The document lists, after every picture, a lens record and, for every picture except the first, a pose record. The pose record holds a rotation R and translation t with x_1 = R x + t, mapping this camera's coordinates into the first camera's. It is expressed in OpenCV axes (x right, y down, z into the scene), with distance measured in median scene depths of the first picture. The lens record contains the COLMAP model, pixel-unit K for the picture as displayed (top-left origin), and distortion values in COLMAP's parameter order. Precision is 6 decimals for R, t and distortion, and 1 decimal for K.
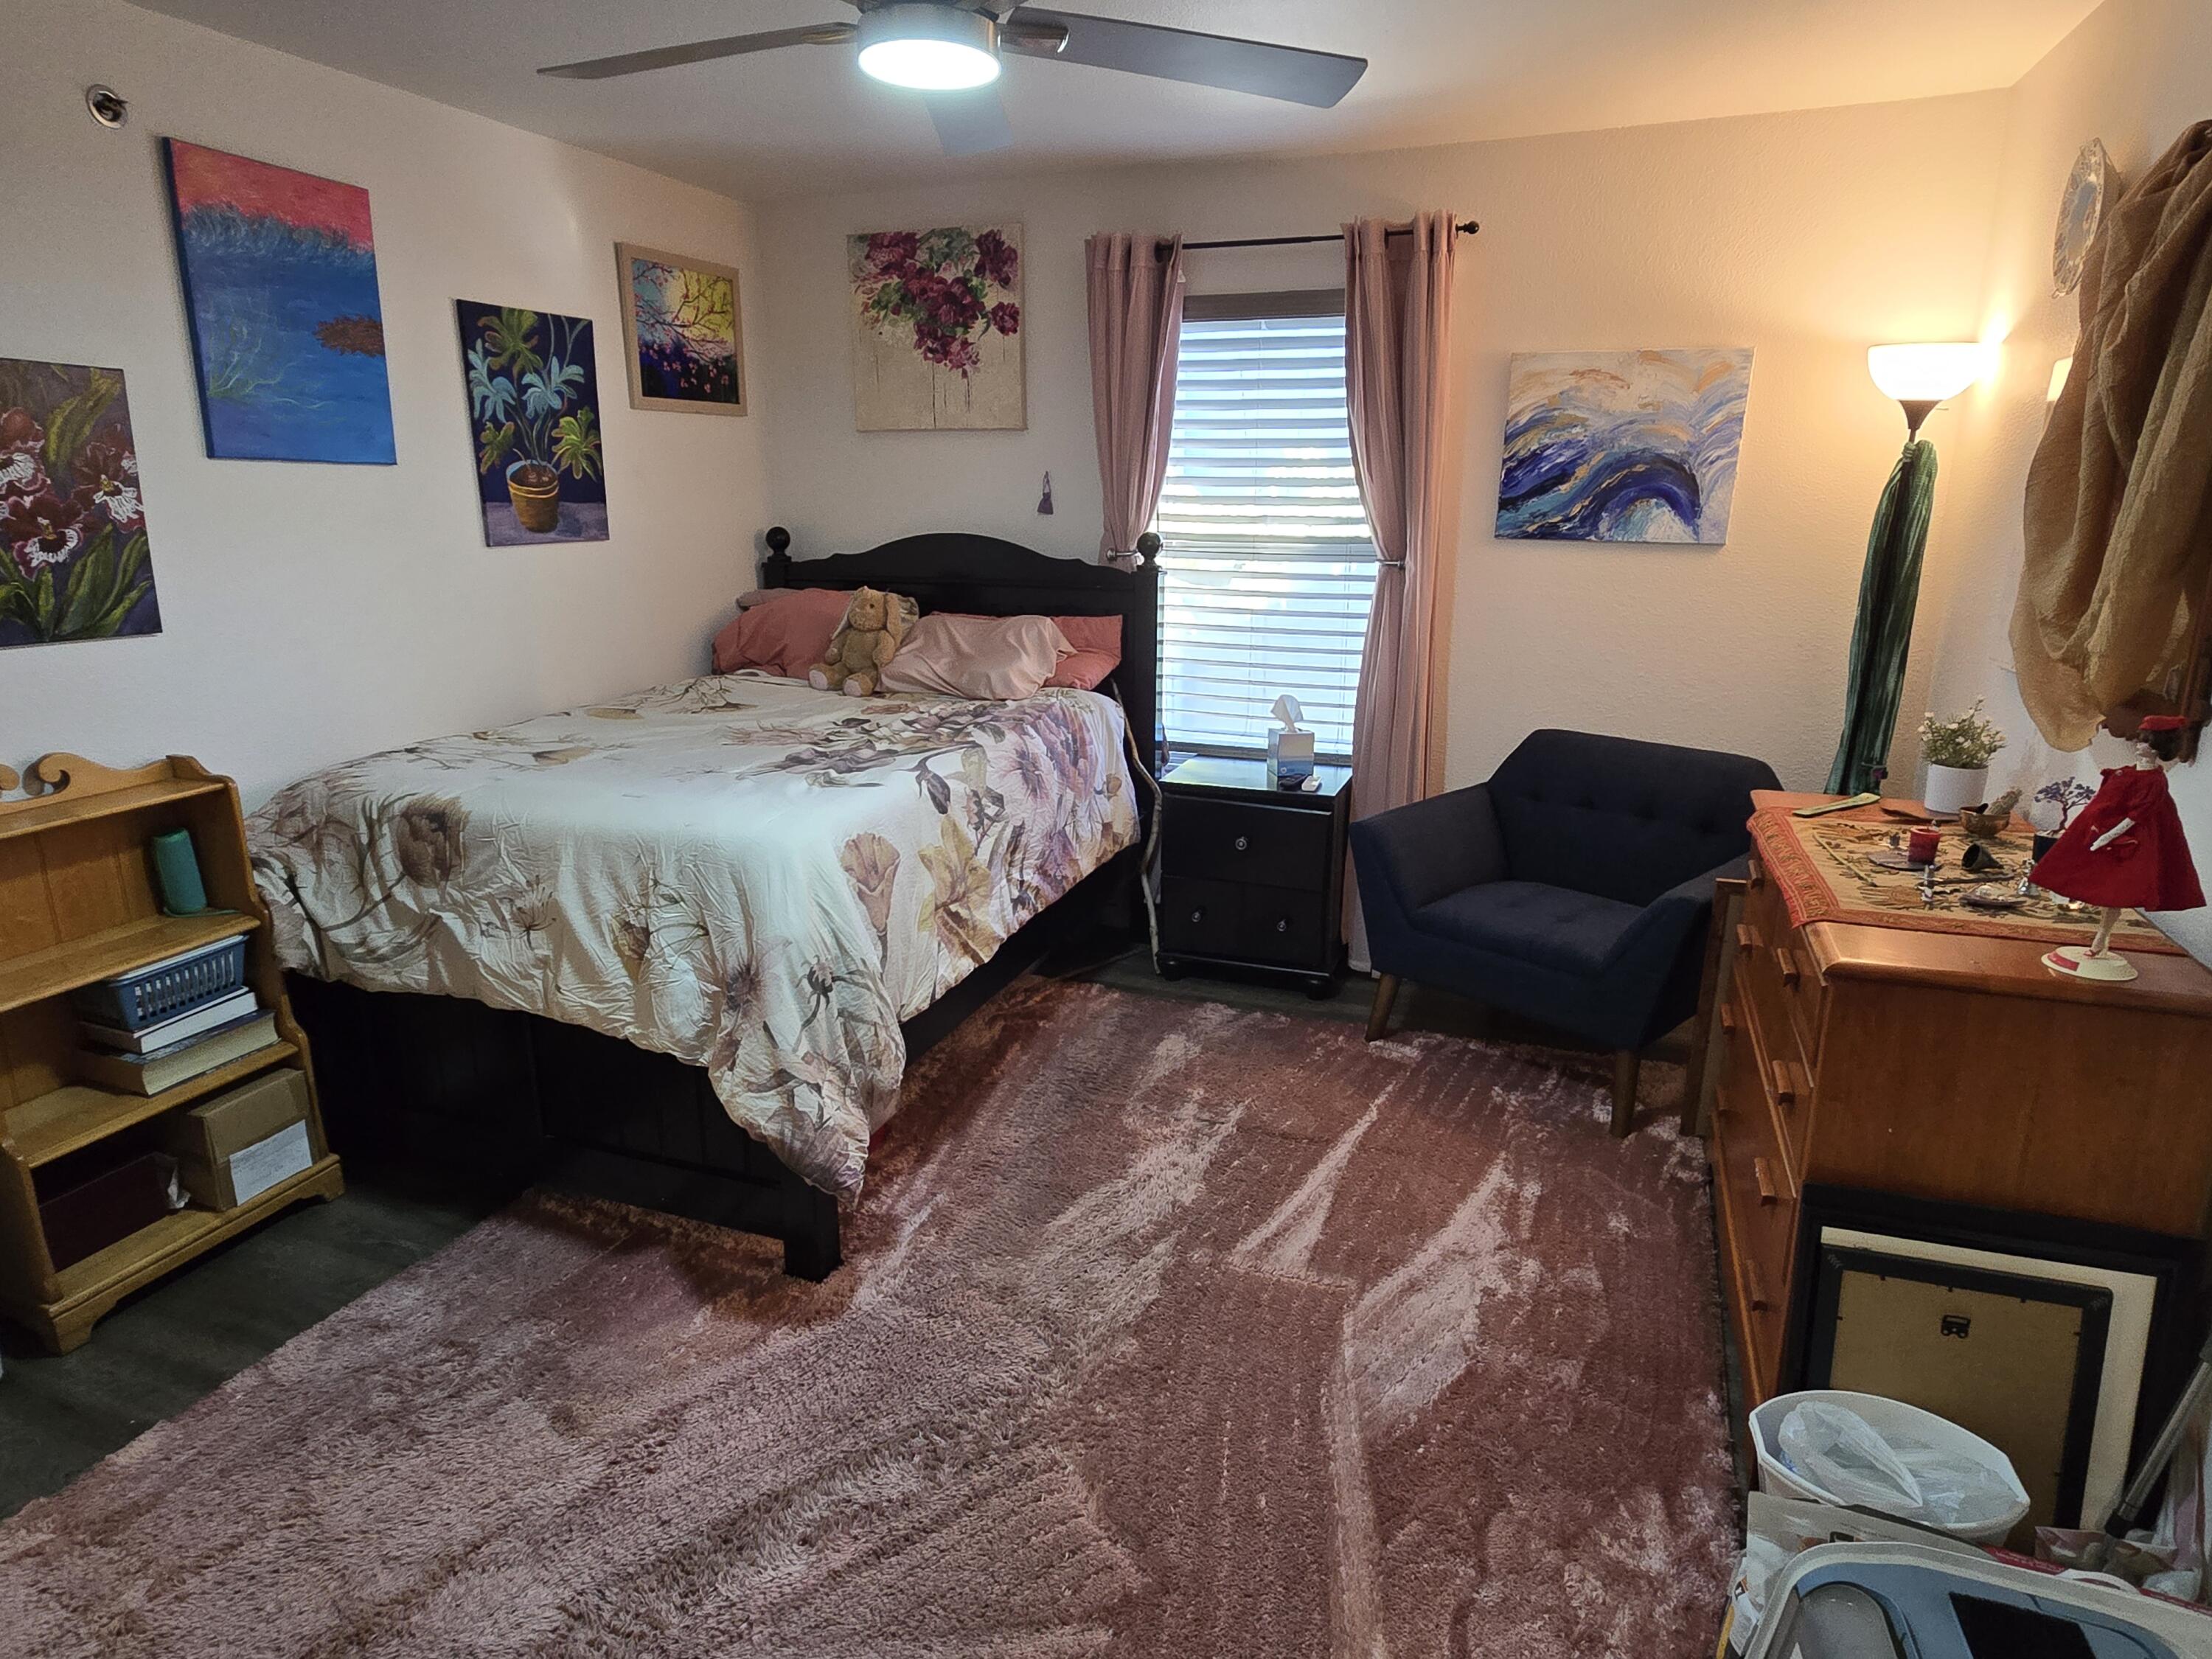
lens RADIAL K [[1293.6, 0, 1106.0], [0, 1293.6, 829.5], [0, 0, 1]] dist [-0.003616, 0.001524]
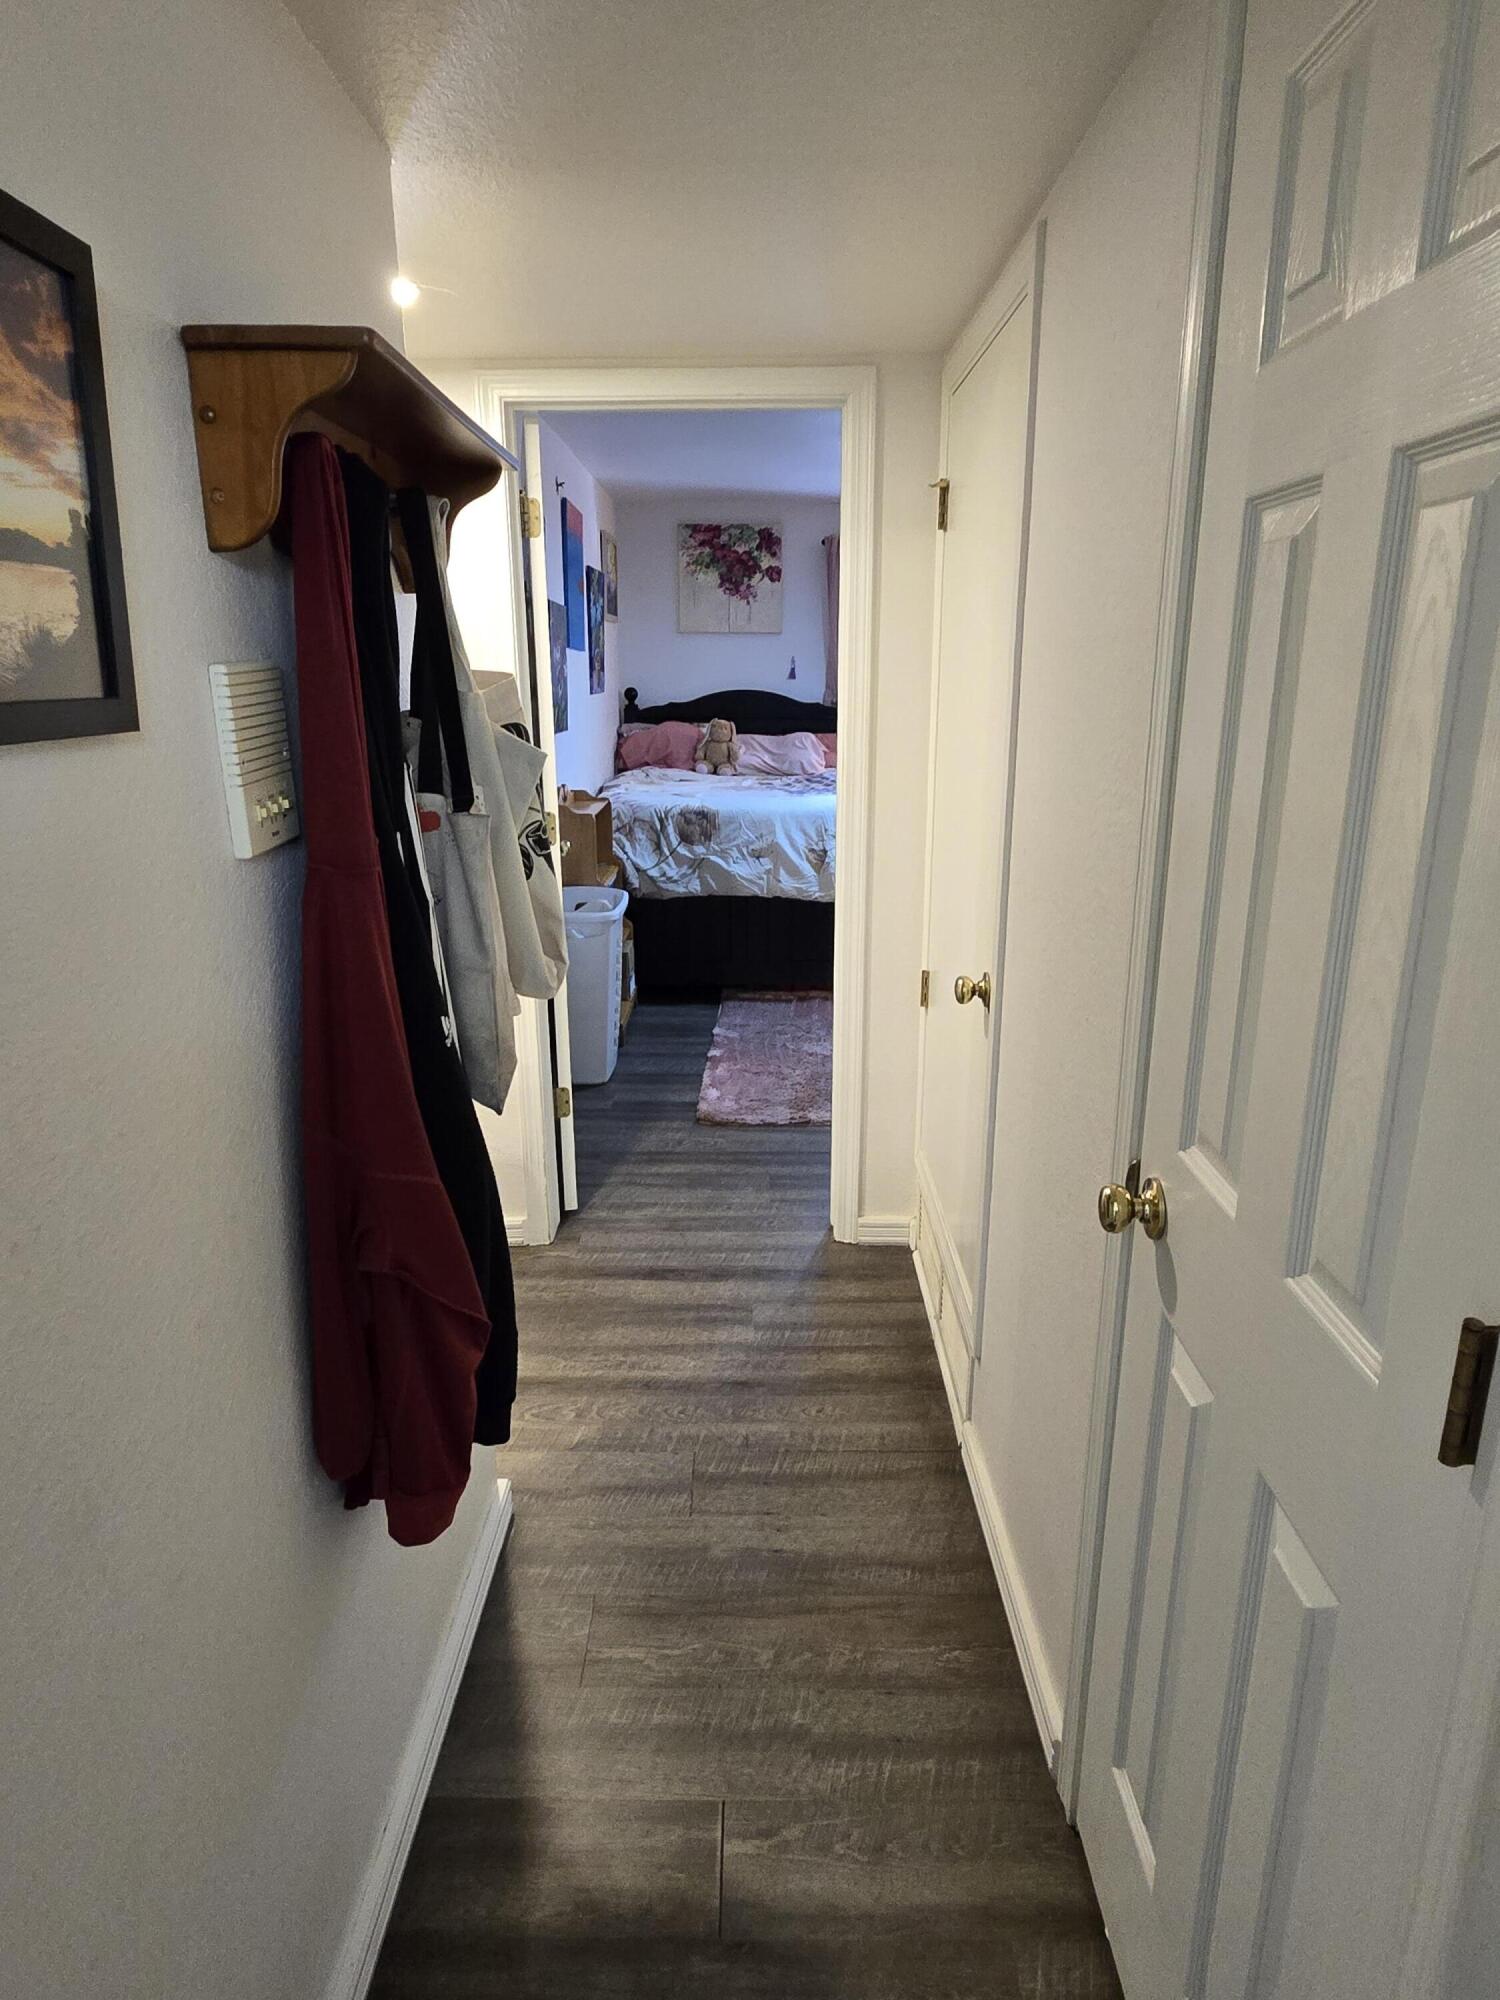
lens RADIAL K [[1169.6, 0, 737.1], [0, 1169.6, 991.4], [0, 0, 1]] dist [-0.003616, 0.001524]
pose [[0.940395, -0.090532, 0.327813, -0.892394], [0.087286, 0.995879, 0.024635, 0.194605], [-0.328692, 0.005447, 0.944421, -0.700602]]
